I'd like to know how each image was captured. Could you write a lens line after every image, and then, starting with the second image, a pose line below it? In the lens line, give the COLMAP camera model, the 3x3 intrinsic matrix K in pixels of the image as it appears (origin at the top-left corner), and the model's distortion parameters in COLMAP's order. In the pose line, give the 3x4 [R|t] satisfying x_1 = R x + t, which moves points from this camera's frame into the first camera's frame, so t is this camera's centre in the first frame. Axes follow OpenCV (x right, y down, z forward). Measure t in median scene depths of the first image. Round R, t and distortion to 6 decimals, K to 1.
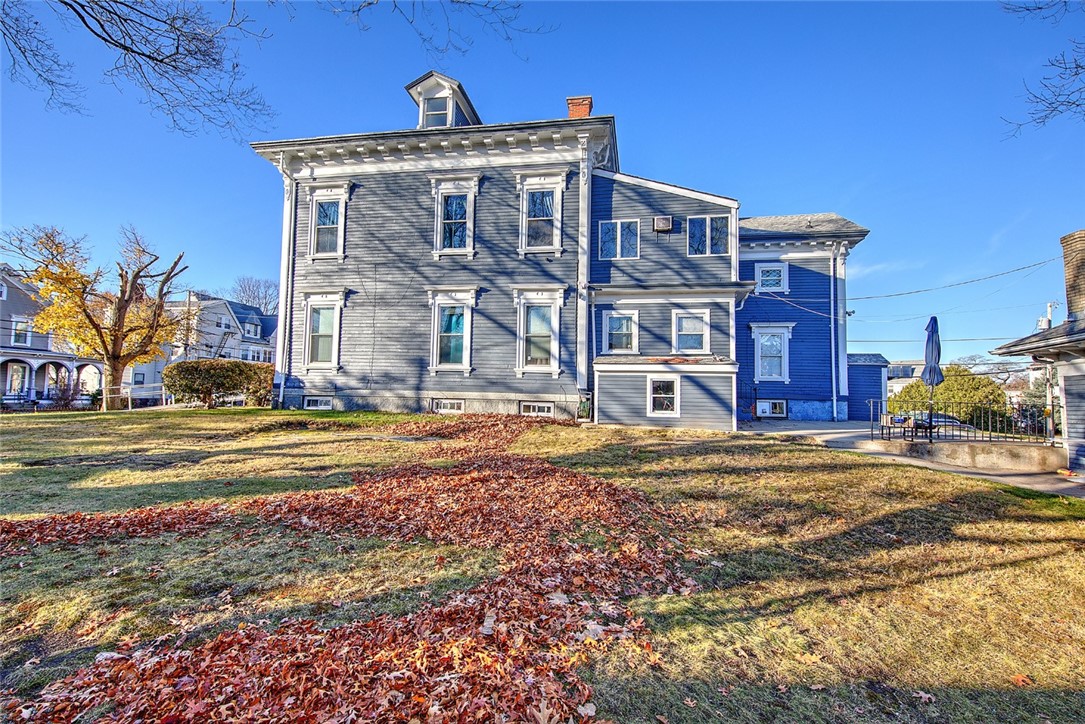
lens RADIAL K [[494.4, 0, 535.7], [0, 494.4, 363.5], [0, 0, 1]] dist [-0.002069, -0.002017]
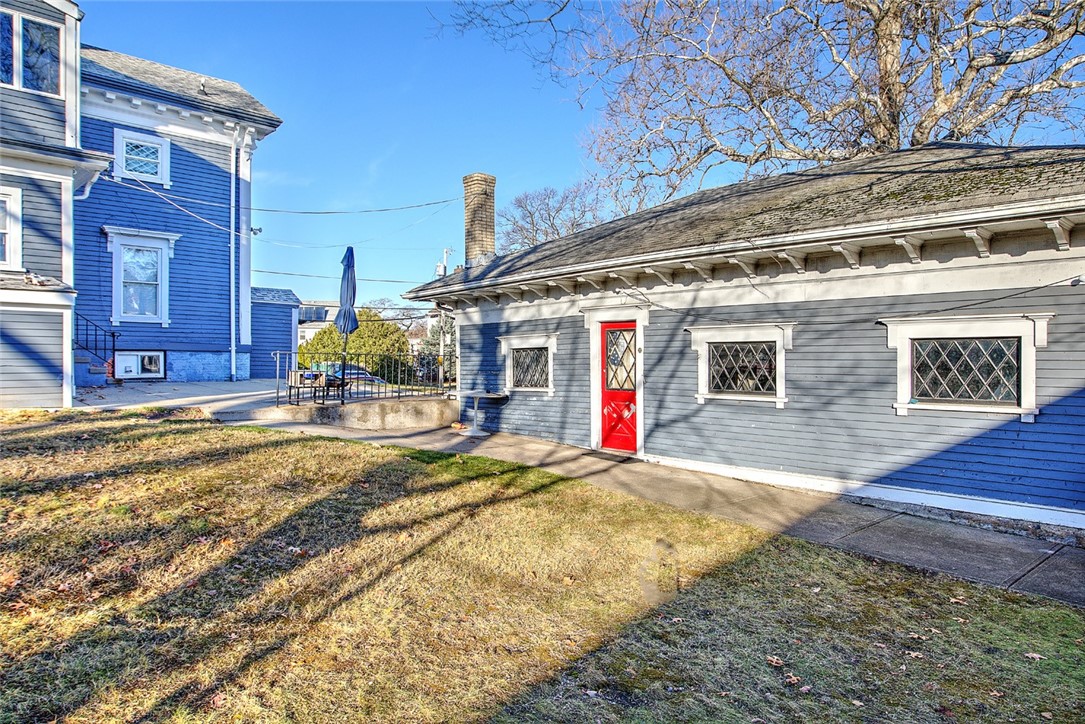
lens RADIAL K [[690.1, 0, 540.3], [0, 690.1, 362.9], [0, 0, 1]] dist [0.025646, -0.013739]
pose [[0.579205, -0.025744, 0.814776, 0.069303], [-0.051345, 0.996365, 0.067981, -0.000519], [-0.813564, -0.081209, 0.575777, 0.092281]]
